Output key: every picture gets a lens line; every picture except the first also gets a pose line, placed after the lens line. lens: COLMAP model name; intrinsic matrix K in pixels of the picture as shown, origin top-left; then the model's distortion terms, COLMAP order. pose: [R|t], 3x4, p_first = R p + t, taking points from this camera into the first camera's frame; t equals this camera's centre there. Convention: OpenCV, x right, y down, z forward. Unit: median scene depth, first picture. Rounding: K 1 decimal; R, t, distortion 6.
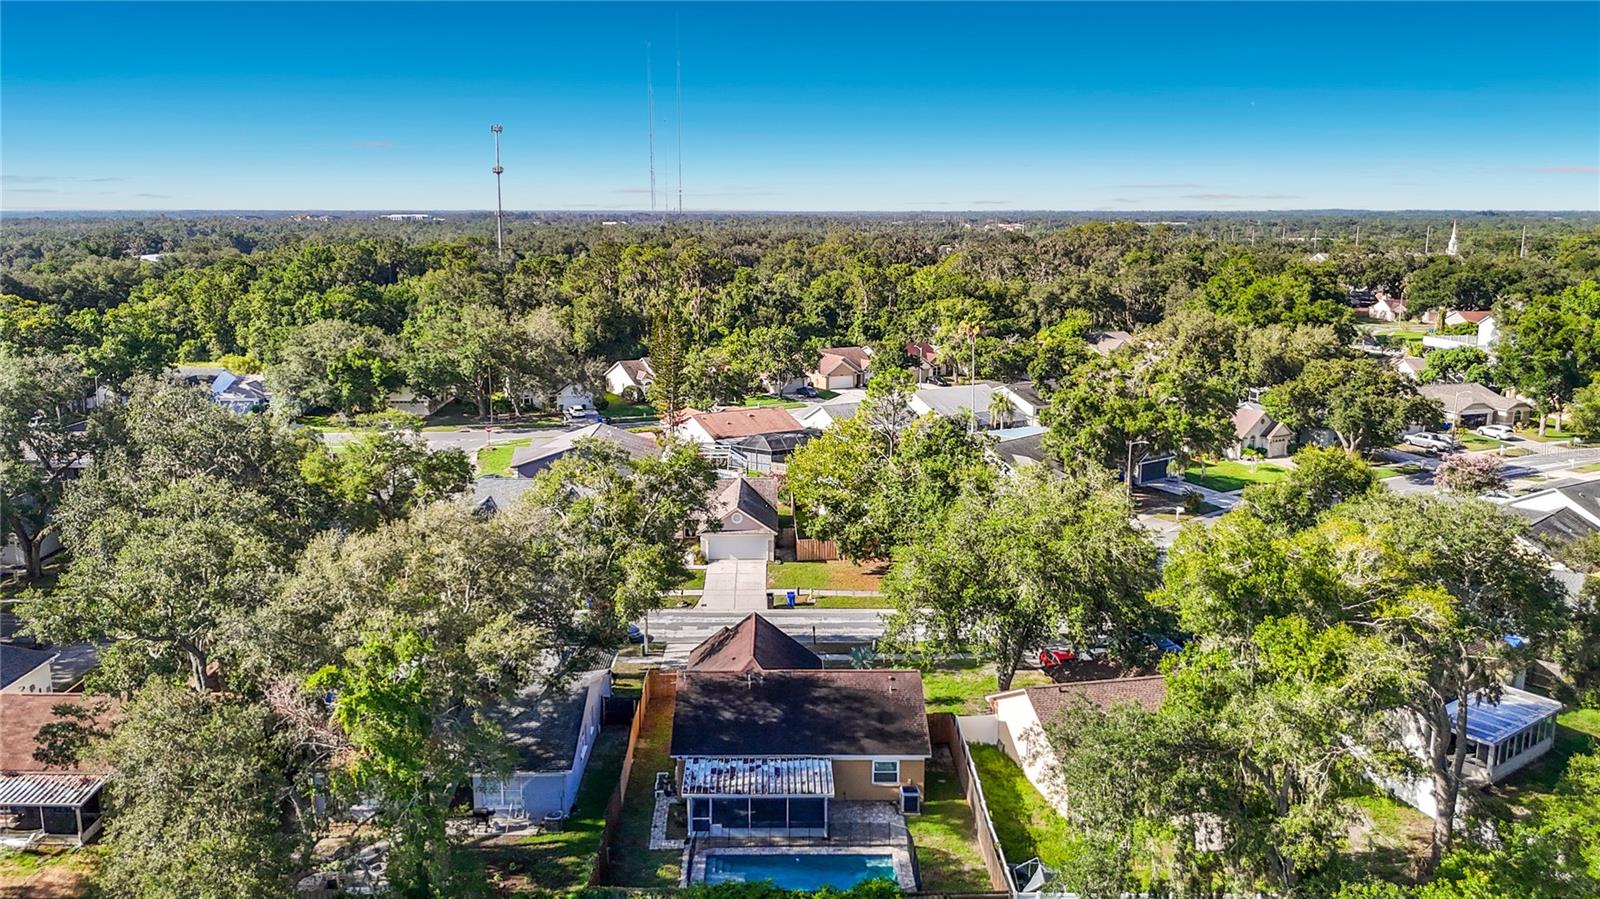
lens RADIAL K [[1155.5, 0, 789.0], [0, 1155.5, 424.1], [0, 0, 1]] dist [0.076551, -0.064957]
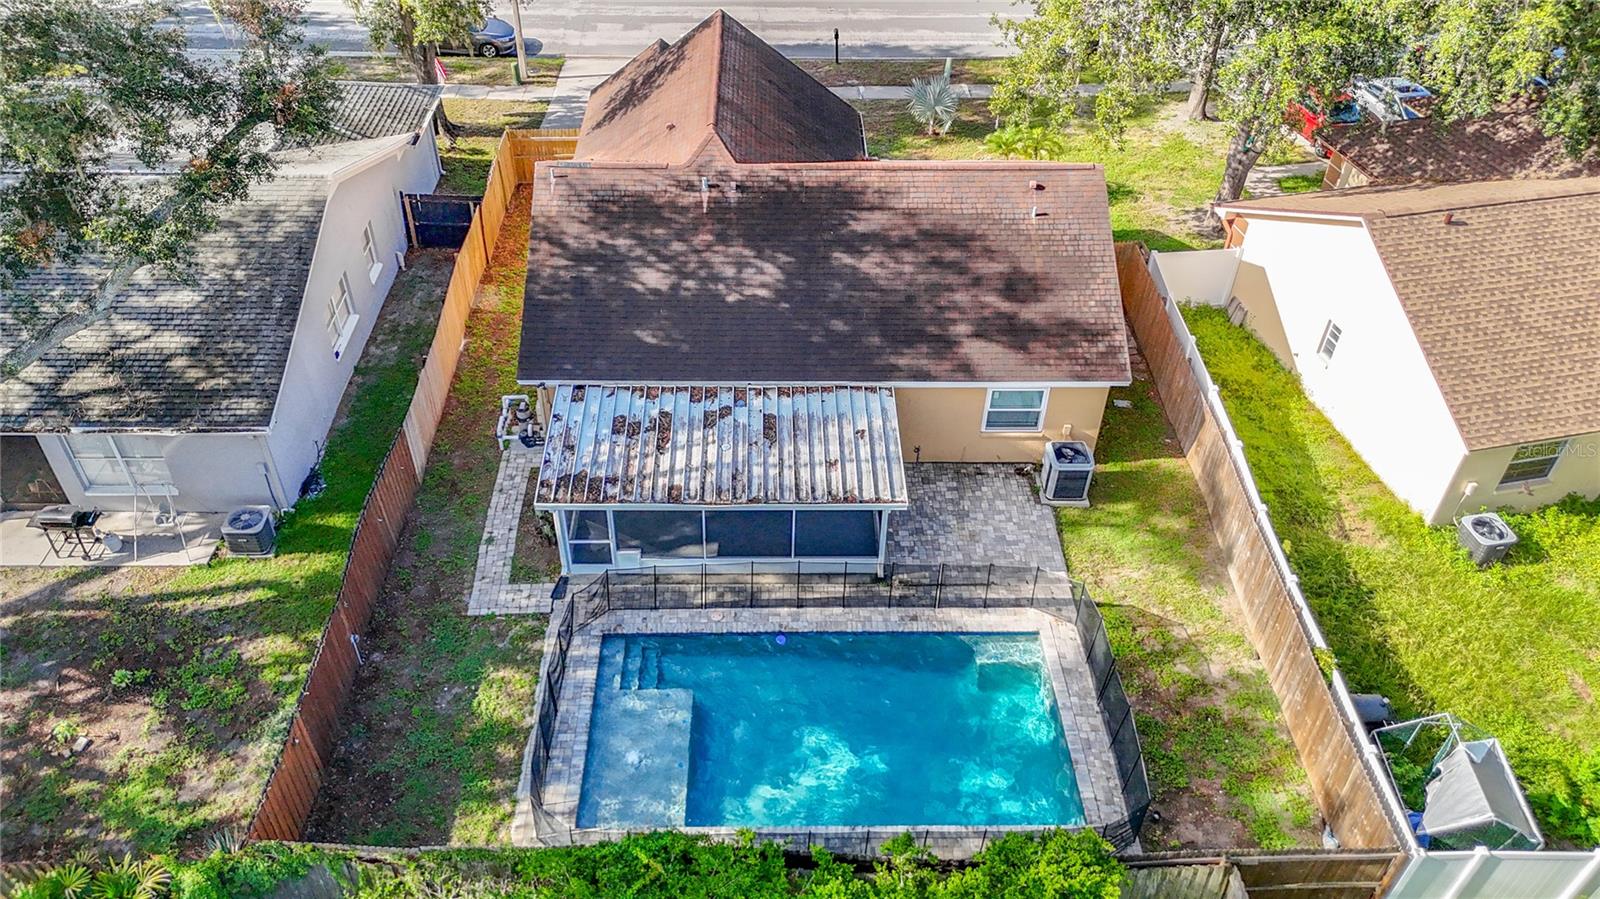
lens RADIAL K [[1155.5, 0, 789.0], [0, 1155.5, 424.1], [0, 0, 1]] dist [0.076551, -0.064957]
pose [[0.999930, 0.006120, 0.010112, -0.007072], [-0.010409, 0.861294, 0.508000, 0.083417], [-0.005601, -0.508069, 0.861298, 0.633723]]
